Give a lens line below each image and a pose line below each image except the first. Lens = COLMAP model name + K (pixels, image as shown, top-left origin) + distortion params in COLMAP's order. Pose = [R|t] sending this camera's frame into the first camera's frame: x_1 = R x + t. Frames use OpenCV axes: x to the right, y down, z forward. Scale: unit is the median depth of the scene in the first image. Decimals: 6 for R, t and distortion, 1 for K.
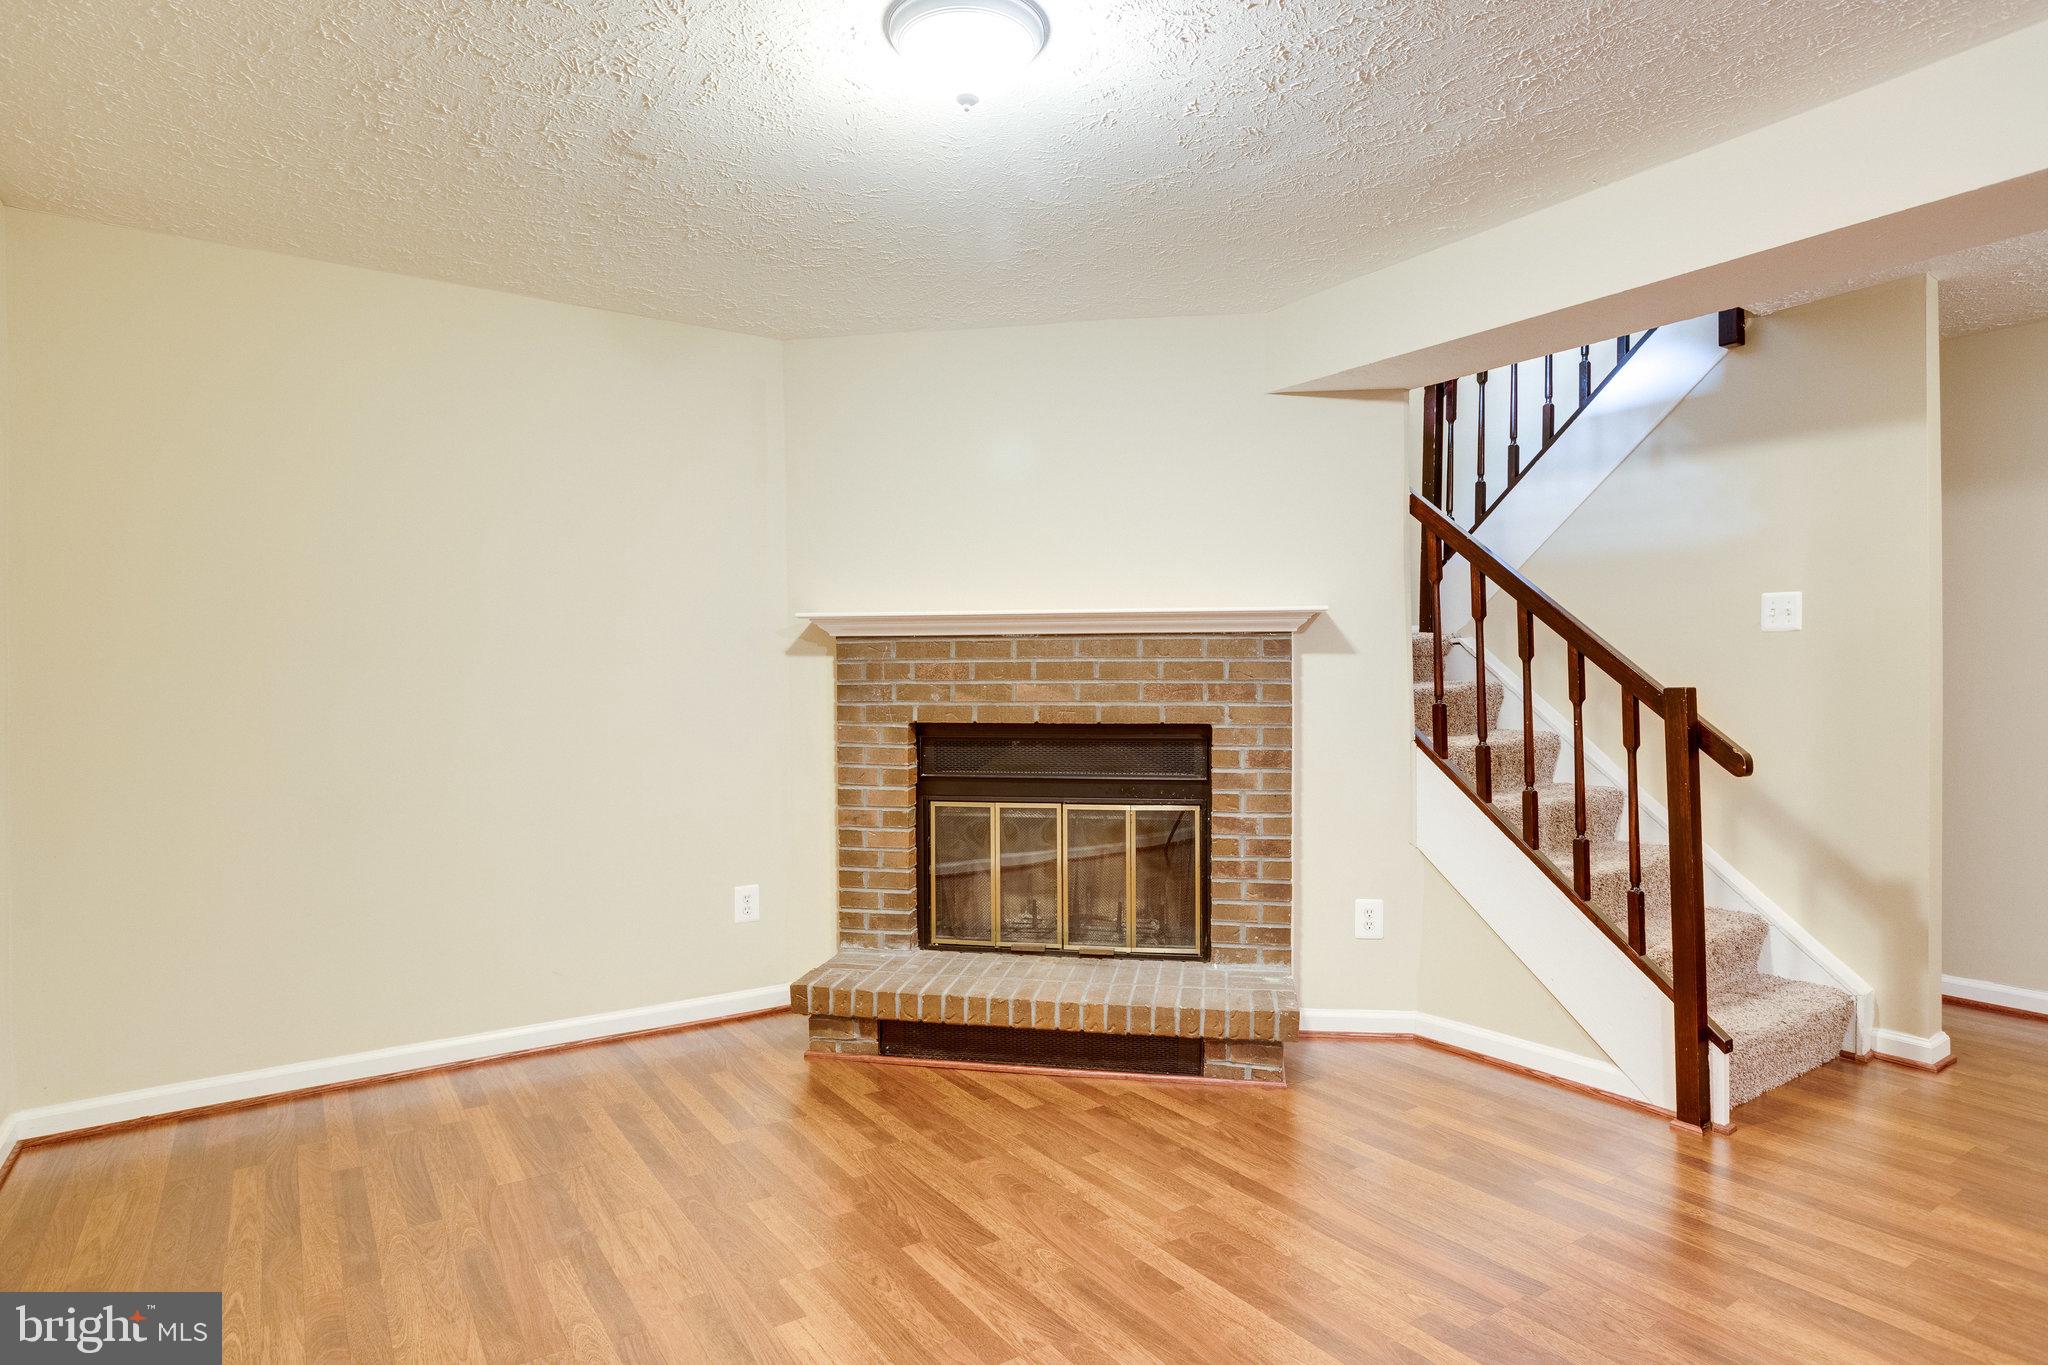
lens RADIAL K [[1151.6, 0, 1025.9], [0, 1151.6, 688.6], [0, 0, 1]] dist [-0.012160, 0.001817]
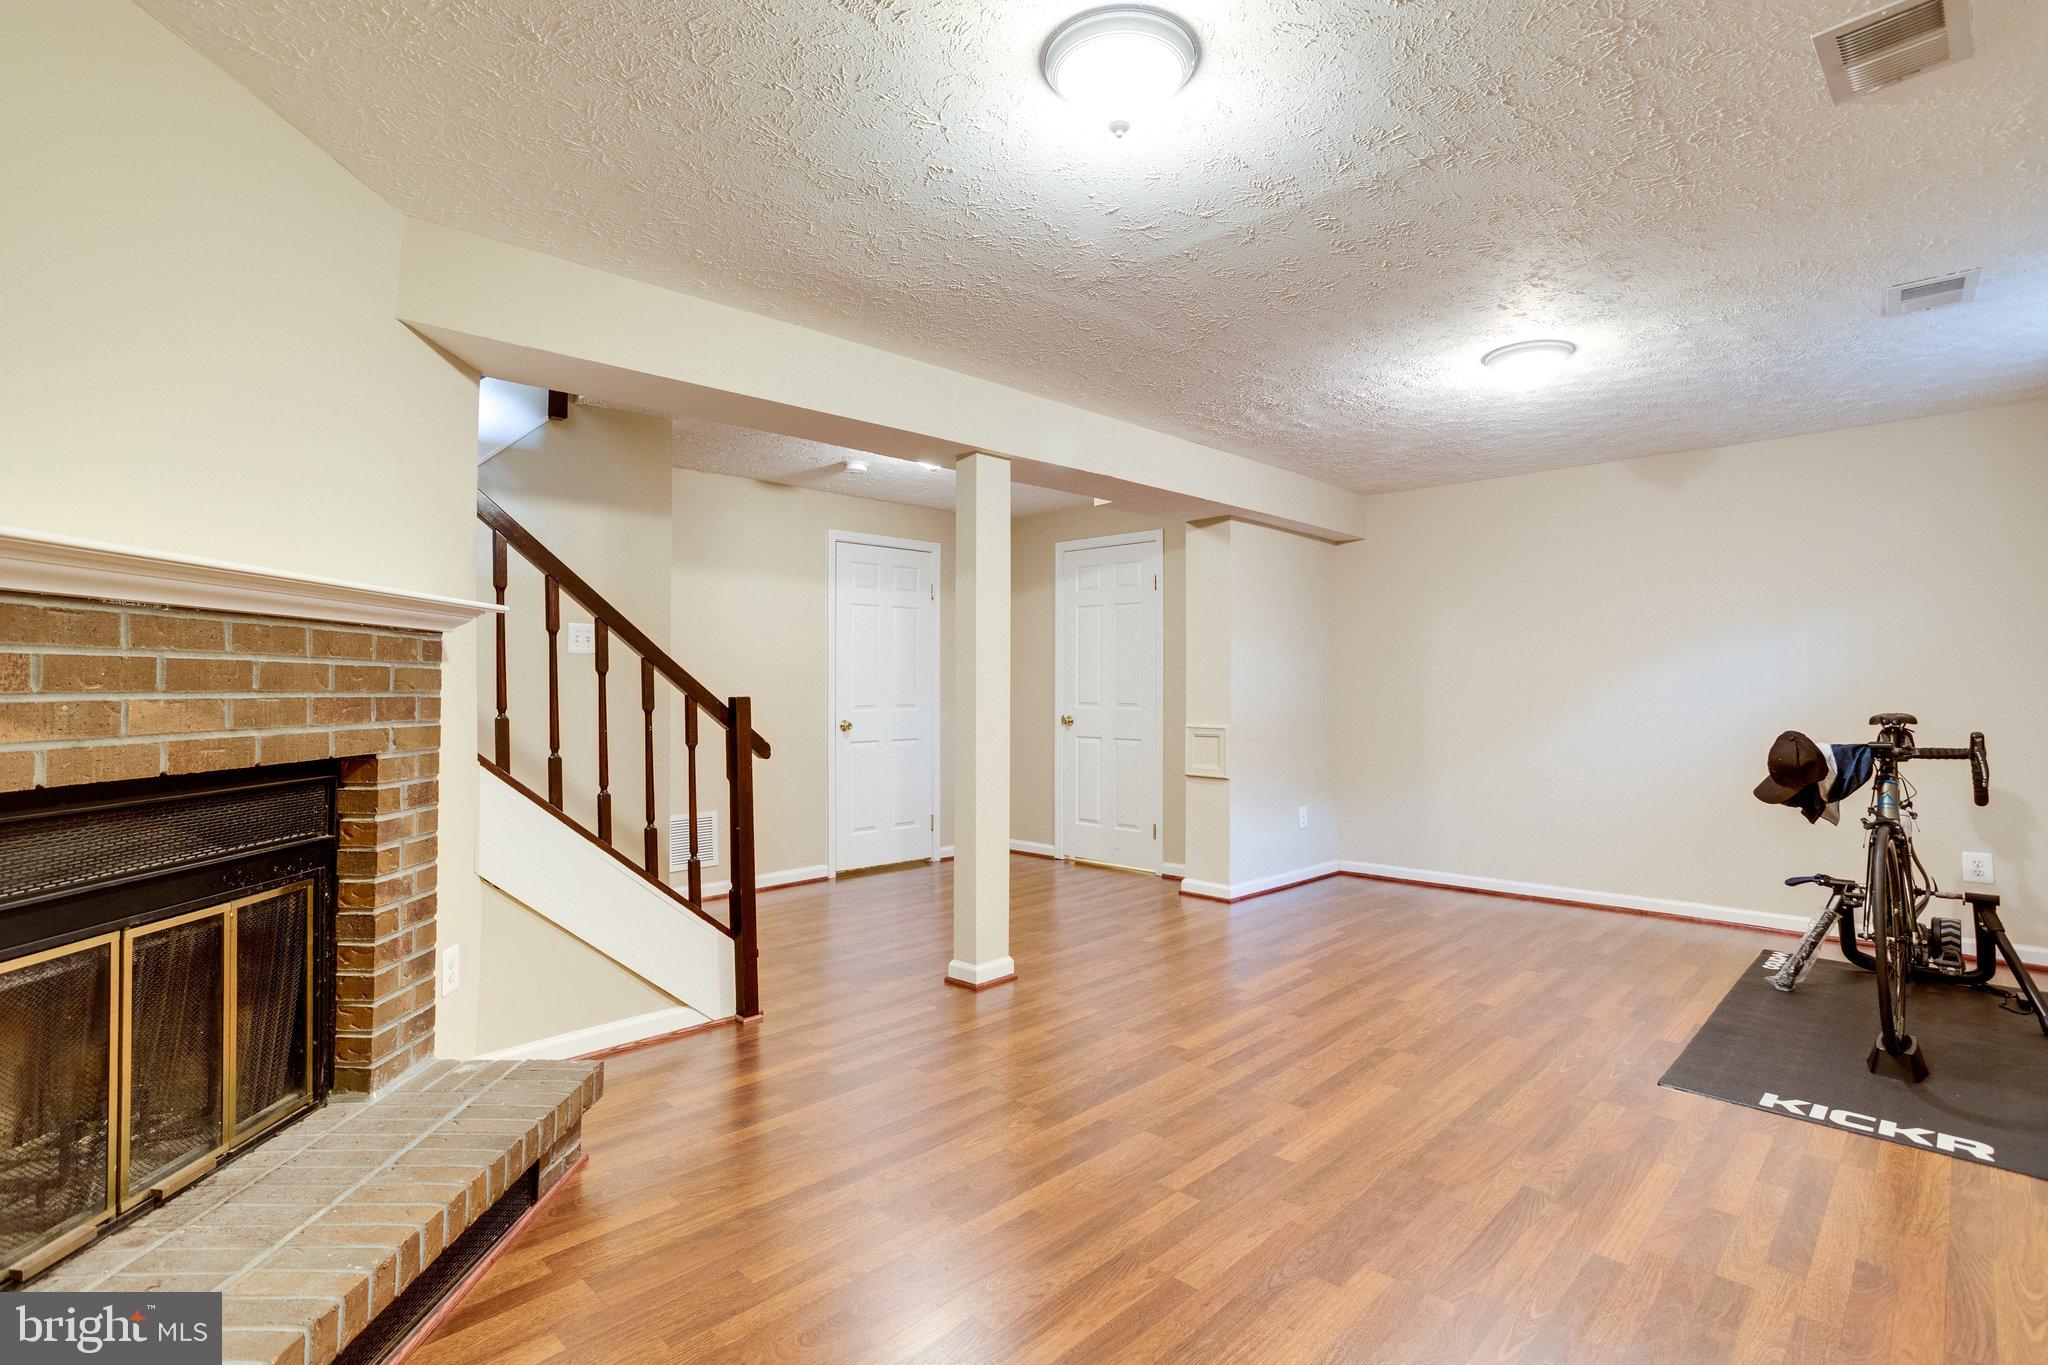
lens RADIAL K [[999.3, 0, 1026.3], [0, 999.3, 670.3], [0, 0, 1]] dist [-0.030746, 0.017140]
pose [[-0.203778, 0.021797, 0.978774, -0.521831], [0.014208, 0.999713, -0.019306, -0.003332], [-0.978914, 0.009972, -0.204029, 0.731995]]
